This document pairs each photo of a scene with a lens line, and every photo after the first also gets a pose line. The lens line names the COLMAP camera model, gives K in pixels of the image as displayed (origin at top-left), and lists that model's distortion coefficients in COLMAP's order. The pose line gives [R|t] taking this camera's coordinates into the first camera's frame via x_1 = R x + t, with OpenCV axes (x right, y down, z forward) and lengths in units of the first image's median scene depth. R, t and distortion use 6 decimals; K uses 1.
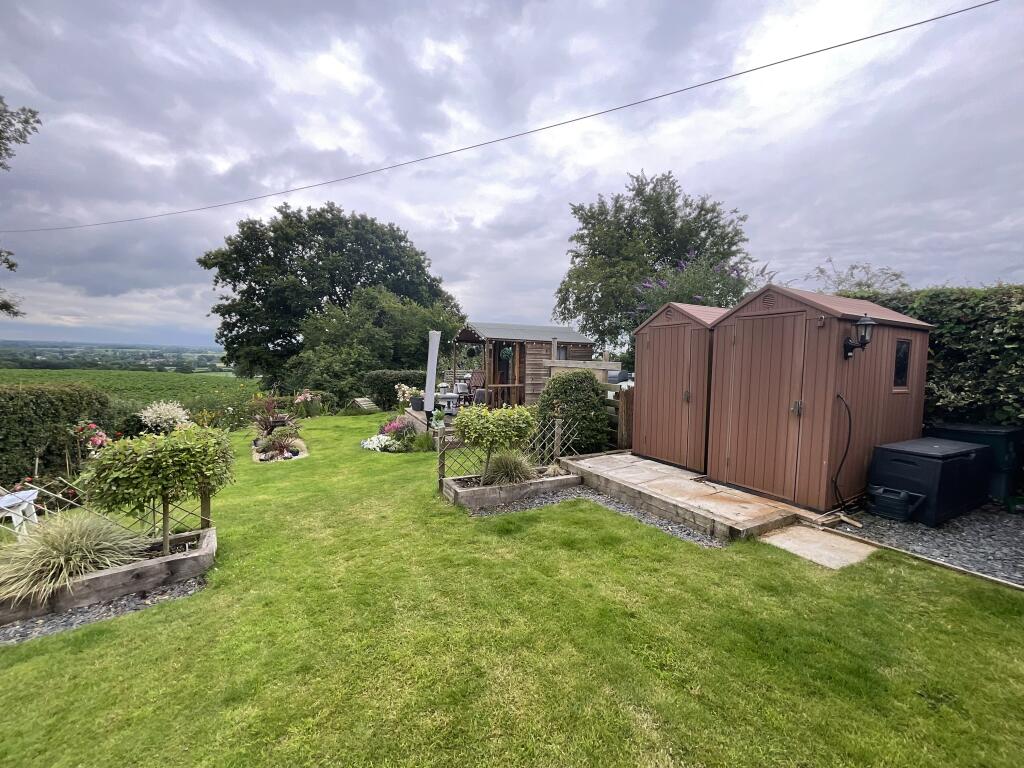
lens RADIAL K [[412.7, 0, 508.1], [0, 412.7, 382.9], [0, 0, 1]] dist [-0.000879, -0.000114]
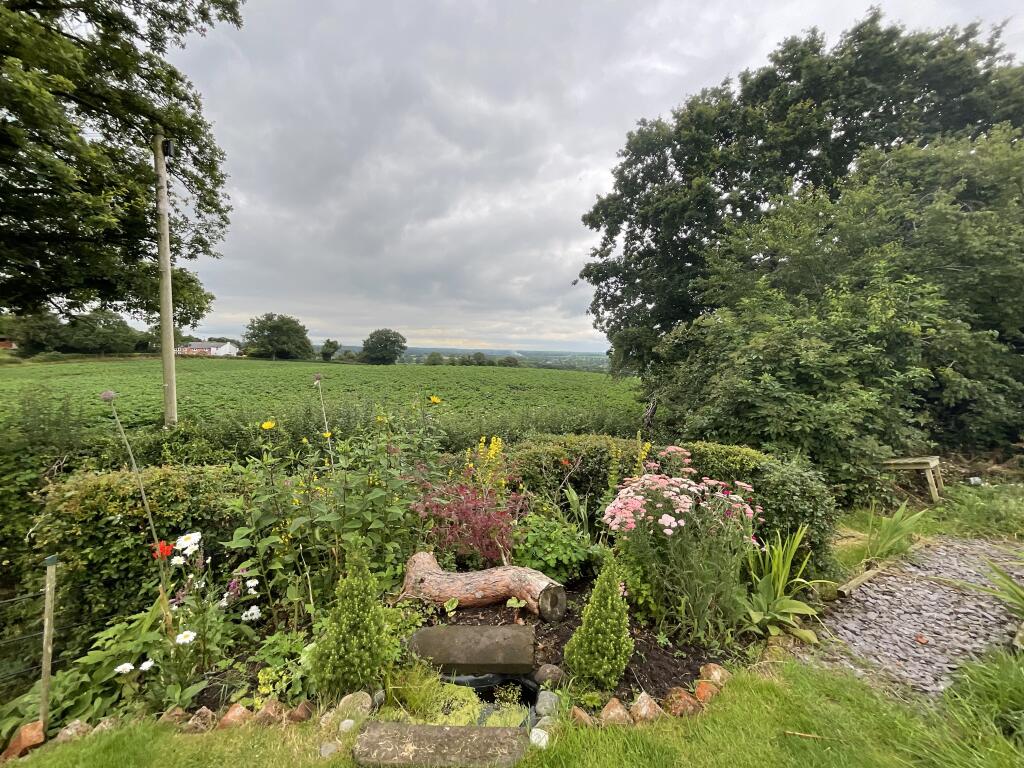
lens RADIAL K [[412.7, 0, 511.7], [0, 412.7, 381.8], [0, 0, 1]] dist [-0.000879, -0.000114]
pose [[0.587470, 0.041461, -0.808183, -0.240563], [-0.055348, 0.998407, 0.010987, -0.006811], [0.807351, 0.038277, 0.588829, 0.522174]]
